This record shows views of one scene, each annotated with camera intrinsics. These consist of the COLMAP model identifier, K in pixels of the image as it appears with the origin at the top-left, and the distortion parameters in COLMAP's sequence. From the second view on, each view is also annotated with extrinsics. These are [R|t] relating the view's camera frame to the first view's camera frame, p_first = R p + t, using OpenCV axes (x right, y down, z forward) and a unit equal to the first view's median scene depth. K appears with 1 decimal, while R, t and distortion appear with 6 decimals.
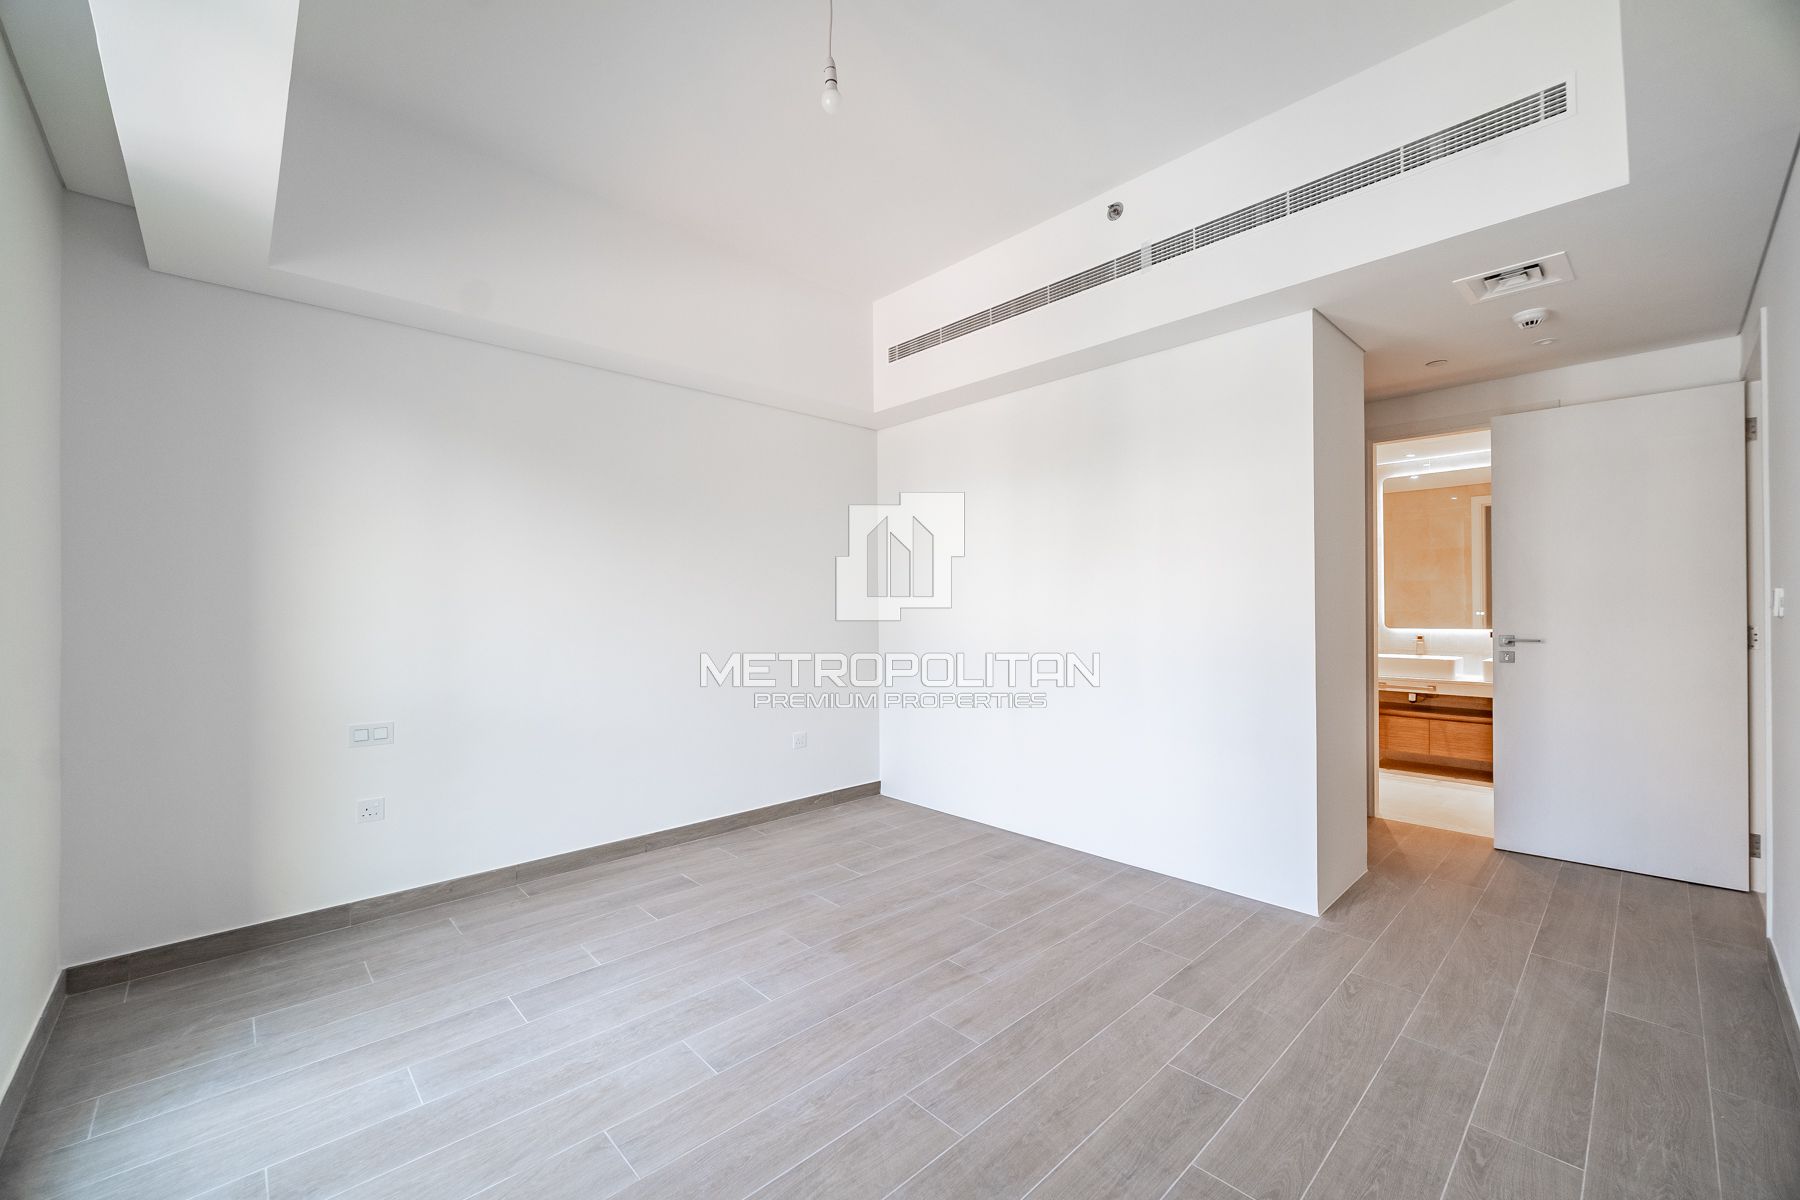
lens RADIAL K [[719.2, 0, 884.4], [0, 719.2, 602.8], [0, 0, 1]] dist [-0.001922, -0.002623]
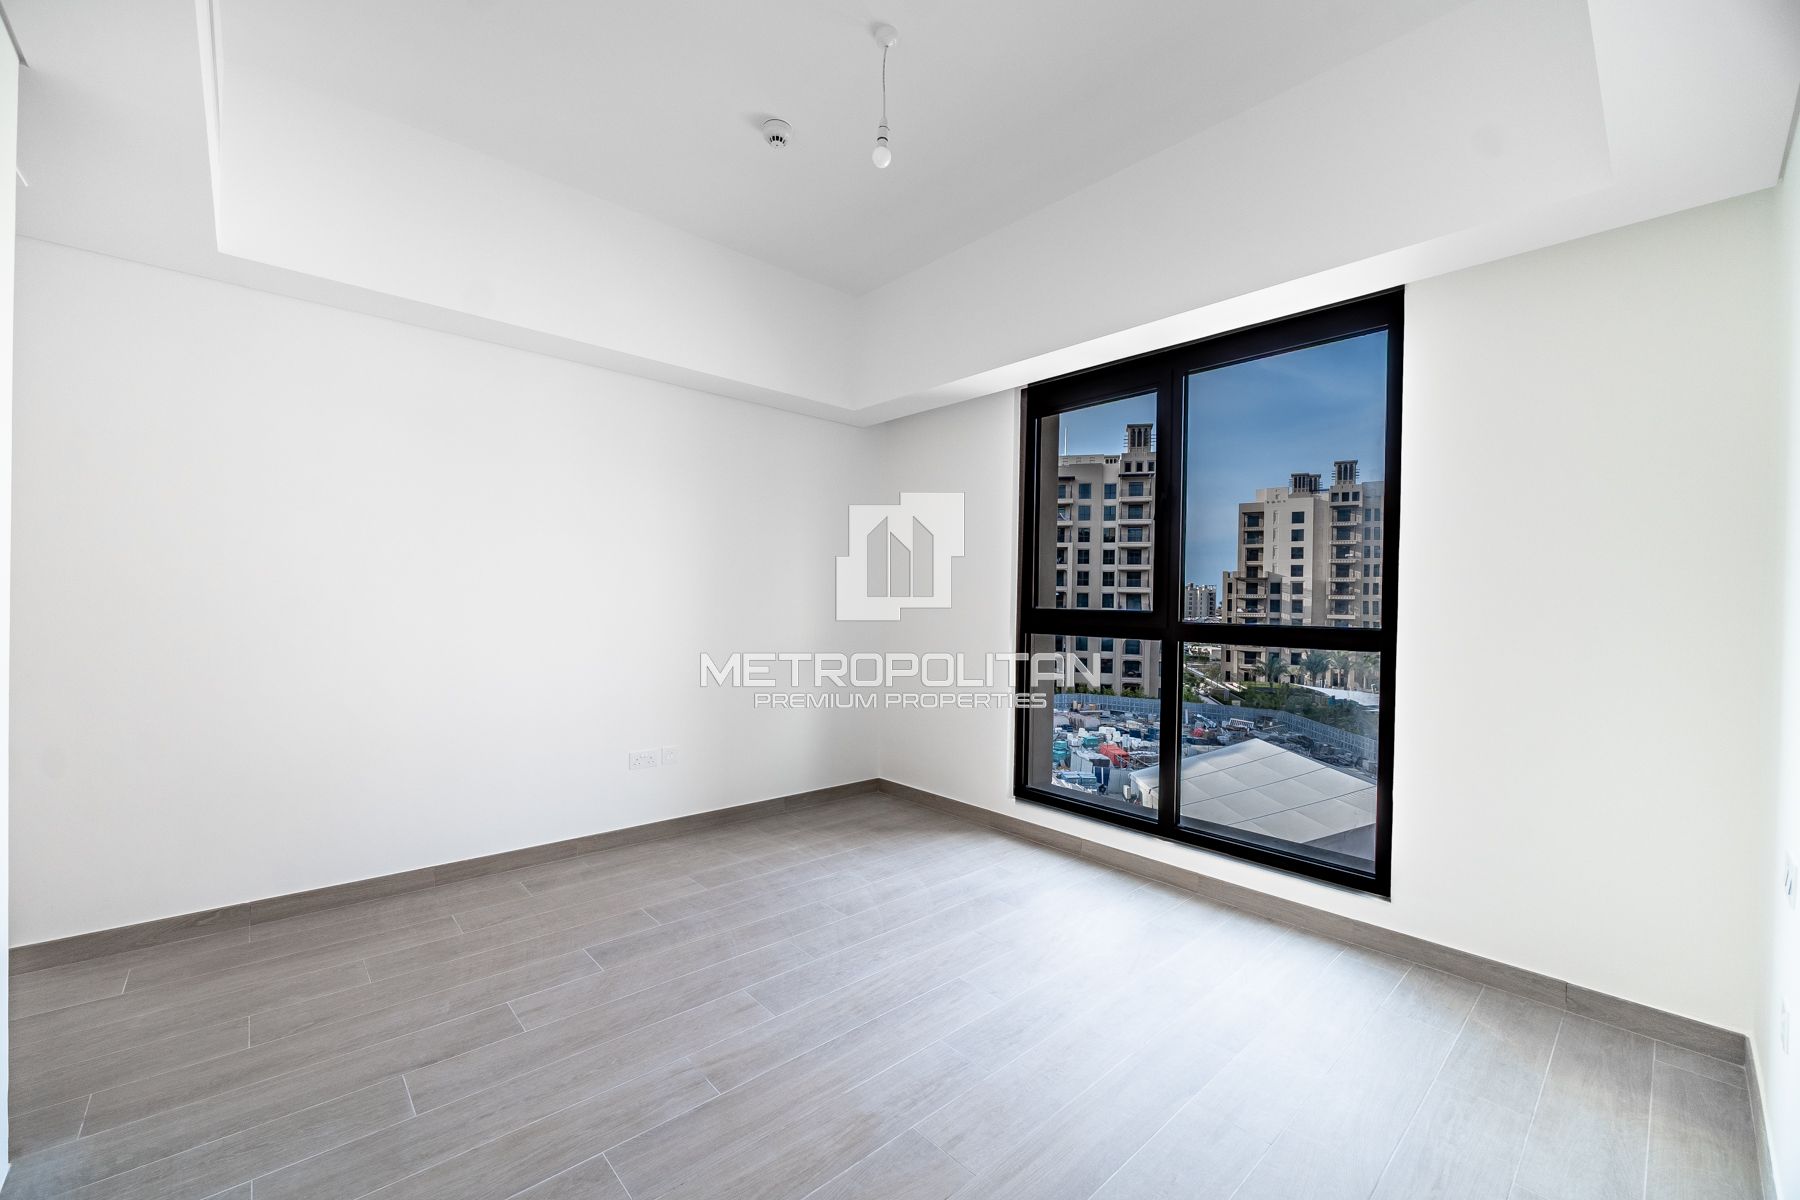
lens RADIAL K [[719.2, 0, 883.8], [0, 719.2, 604.8], [0, 0, 1]] dist [-0.001922, -0.002623]
pose [[-0.999742, -0.013454, 0.018288, -0.083348], [-0.013453, 0.999909, 0.000209, -0.004499], [-0.018289, -0.000037, -0.999833, 1.683180]]
